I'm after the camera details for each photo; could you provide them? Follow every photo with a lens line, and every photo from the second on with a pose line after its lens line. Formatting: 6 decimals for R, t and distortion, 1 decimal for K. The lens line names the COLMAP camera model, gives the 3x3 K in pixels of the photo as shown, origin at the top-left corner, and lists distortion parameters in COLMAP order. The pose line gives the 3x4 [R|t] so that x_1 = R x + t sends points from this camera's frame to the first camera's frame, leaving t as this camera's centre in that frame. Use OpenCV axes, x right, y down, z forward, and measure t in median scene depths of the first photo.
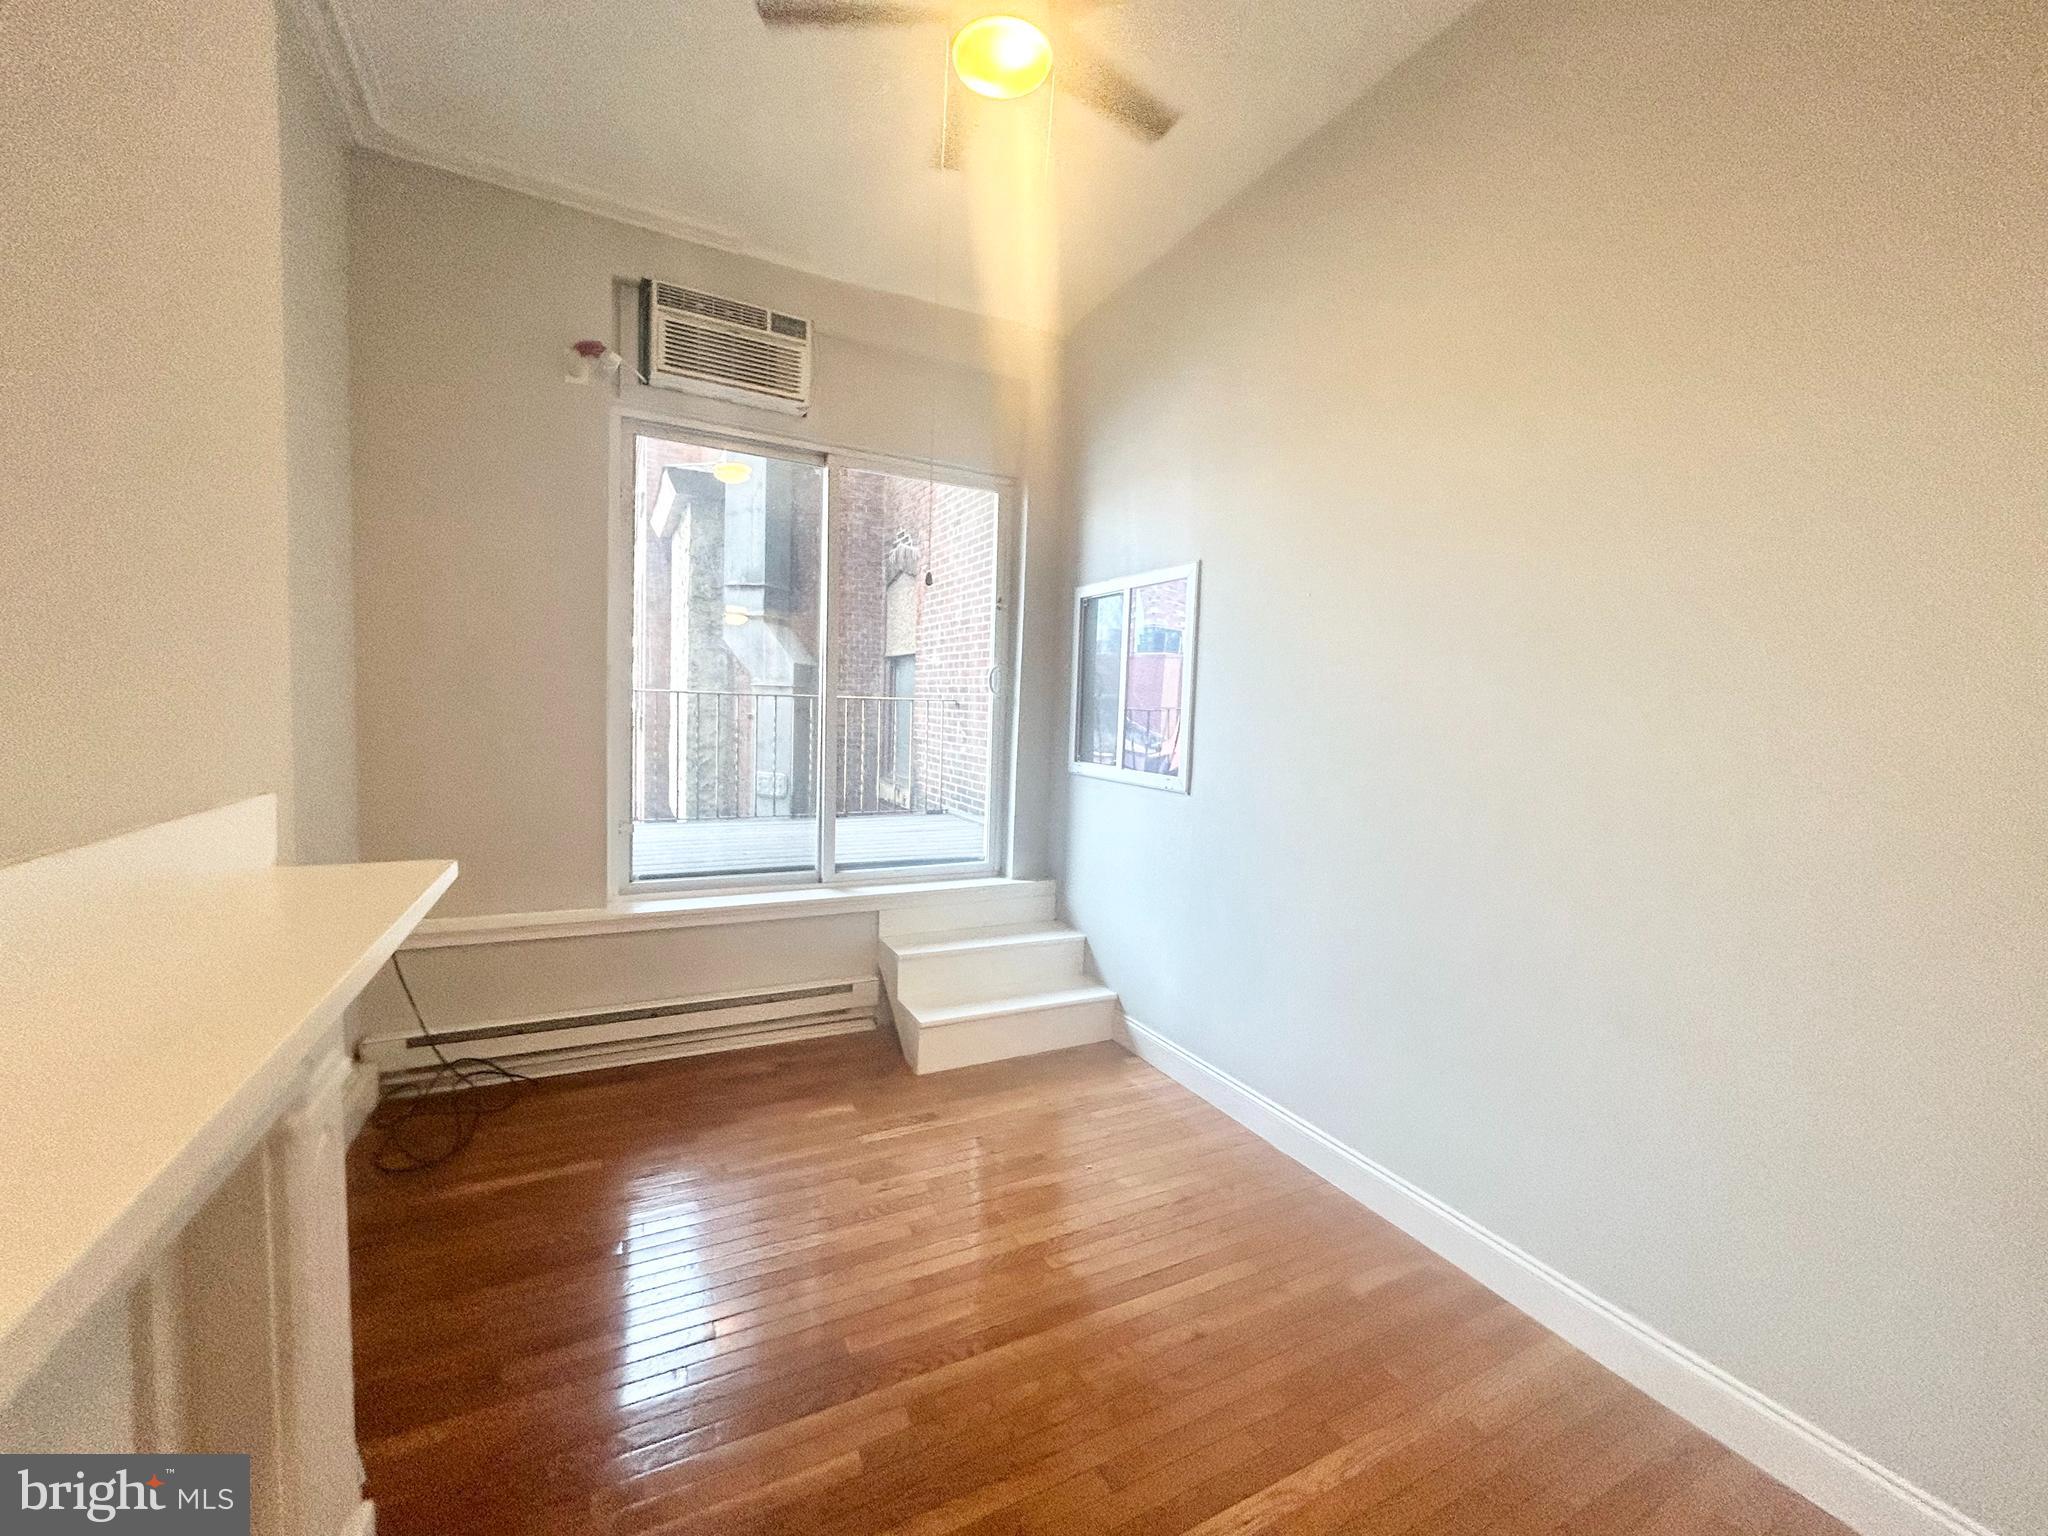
lens RADIAL K [[818.5, 0, 1014.1], [0, 818.5, 771.8], [0, 0, 1]] dist [-0.000008, 0.000793]
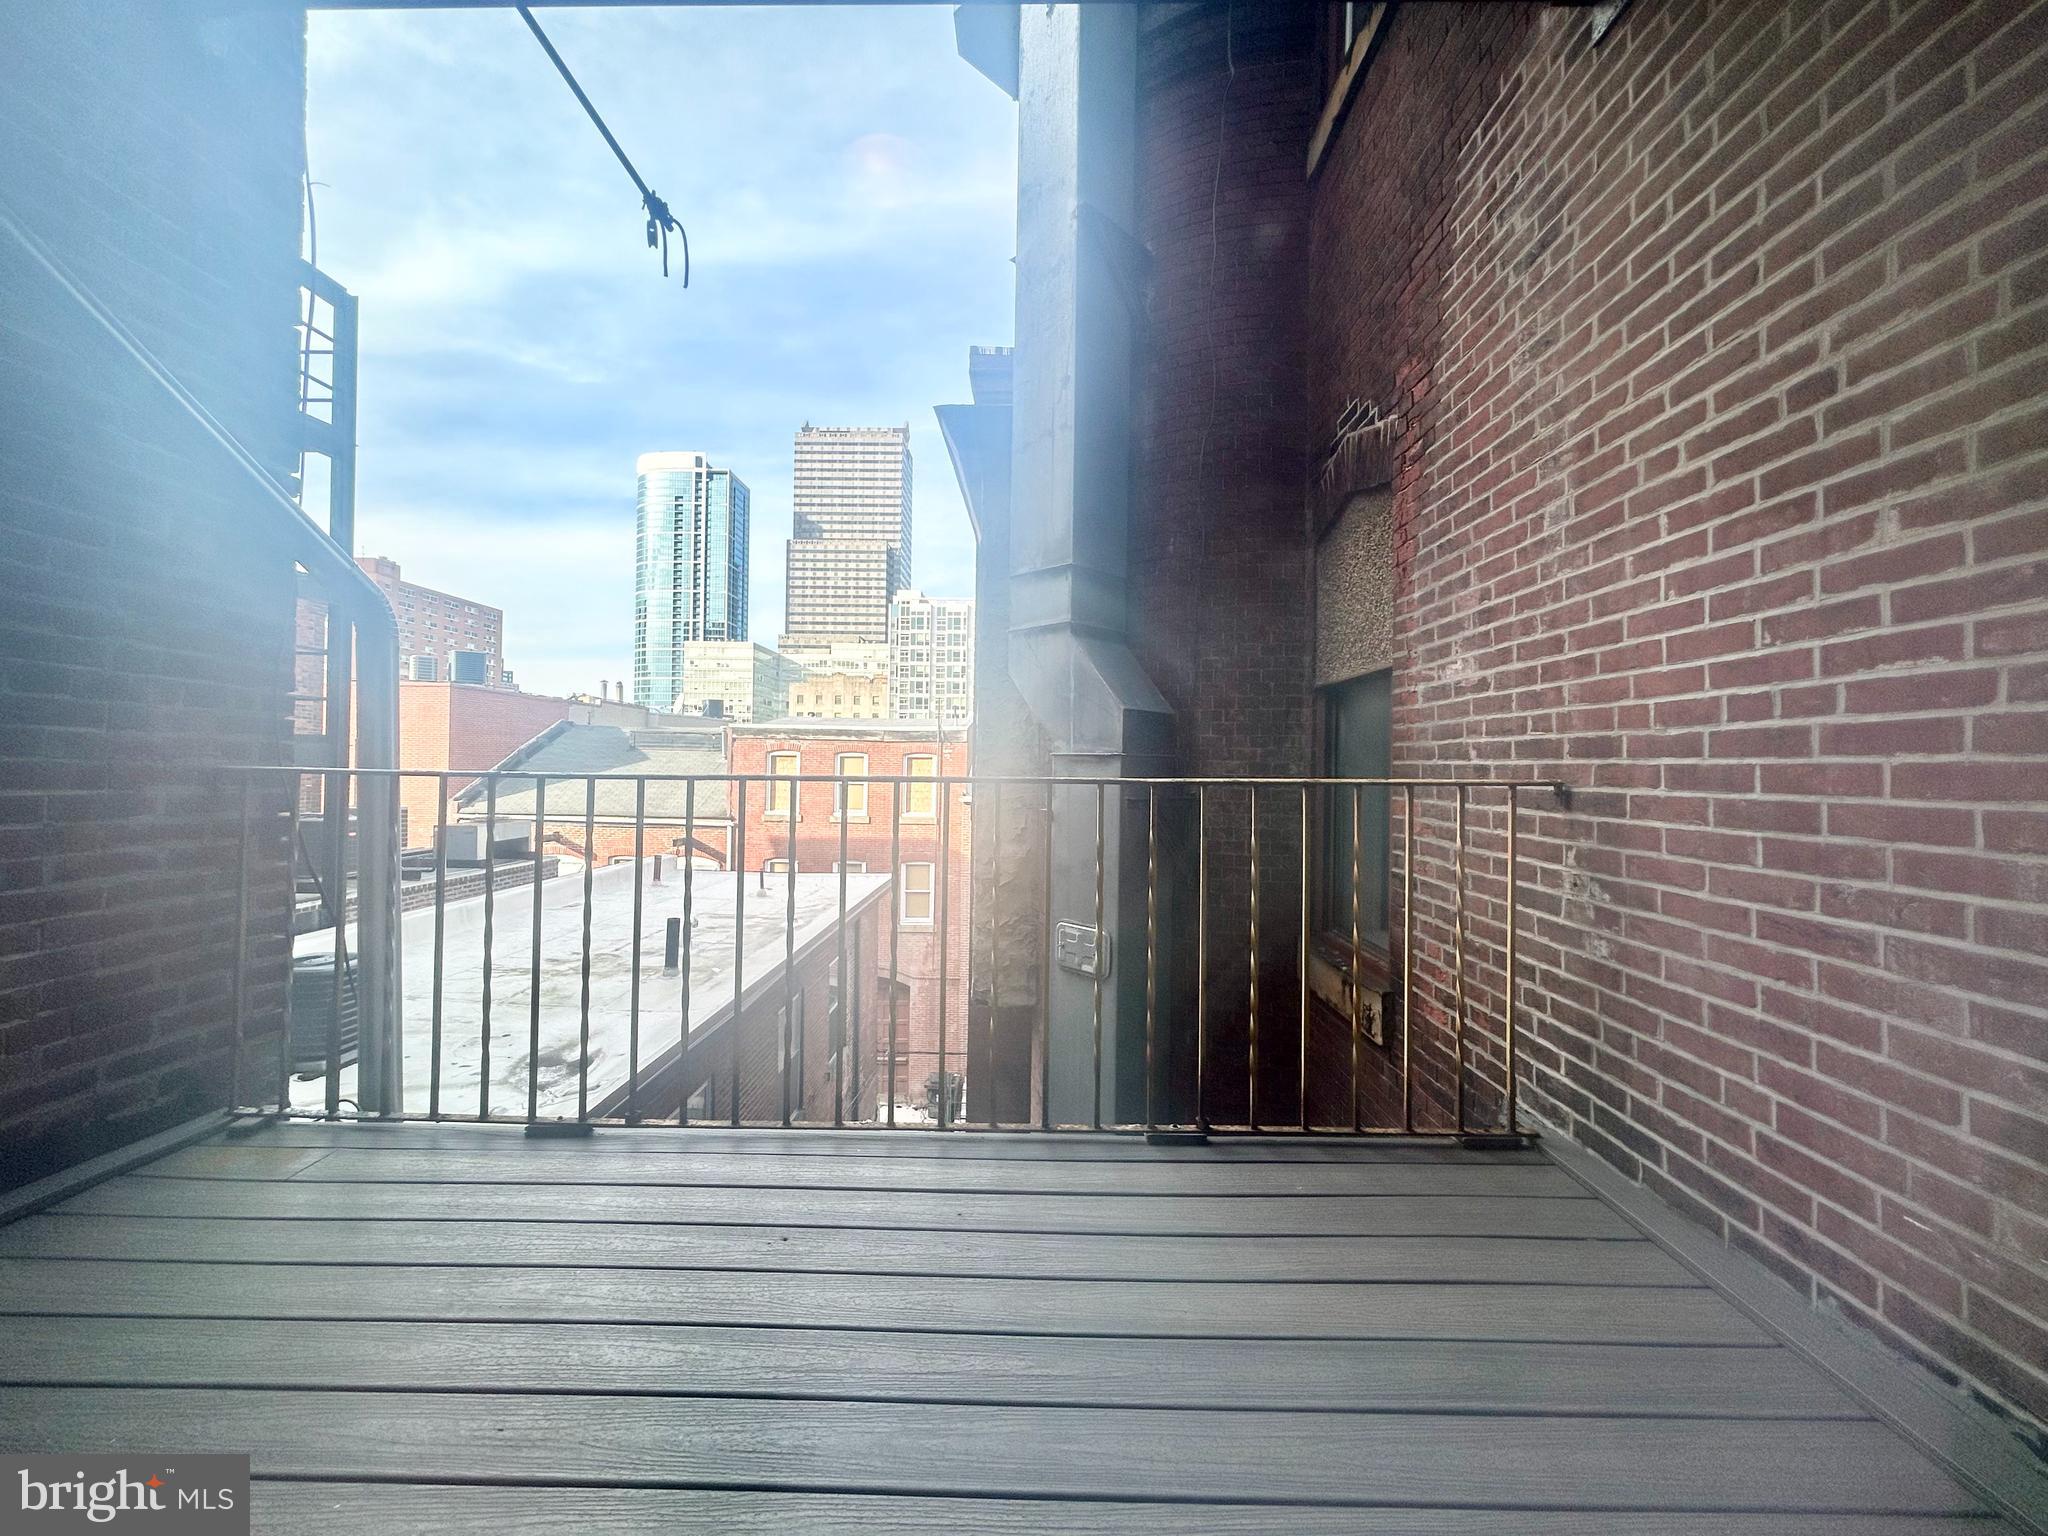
lens RADIAL K [[818.5, 0, 1020.8], [0, 818.5, 765.2], [0, 0, 1]] dist [-0.000008, 0.000793]
pose [[0.879615, -0.025119, -0.475023, -0.095575], [-0.018103, 0.996114, -0.086197, -0.058563], [0.475342, 0.084420, 0.875742, 0.582418]]
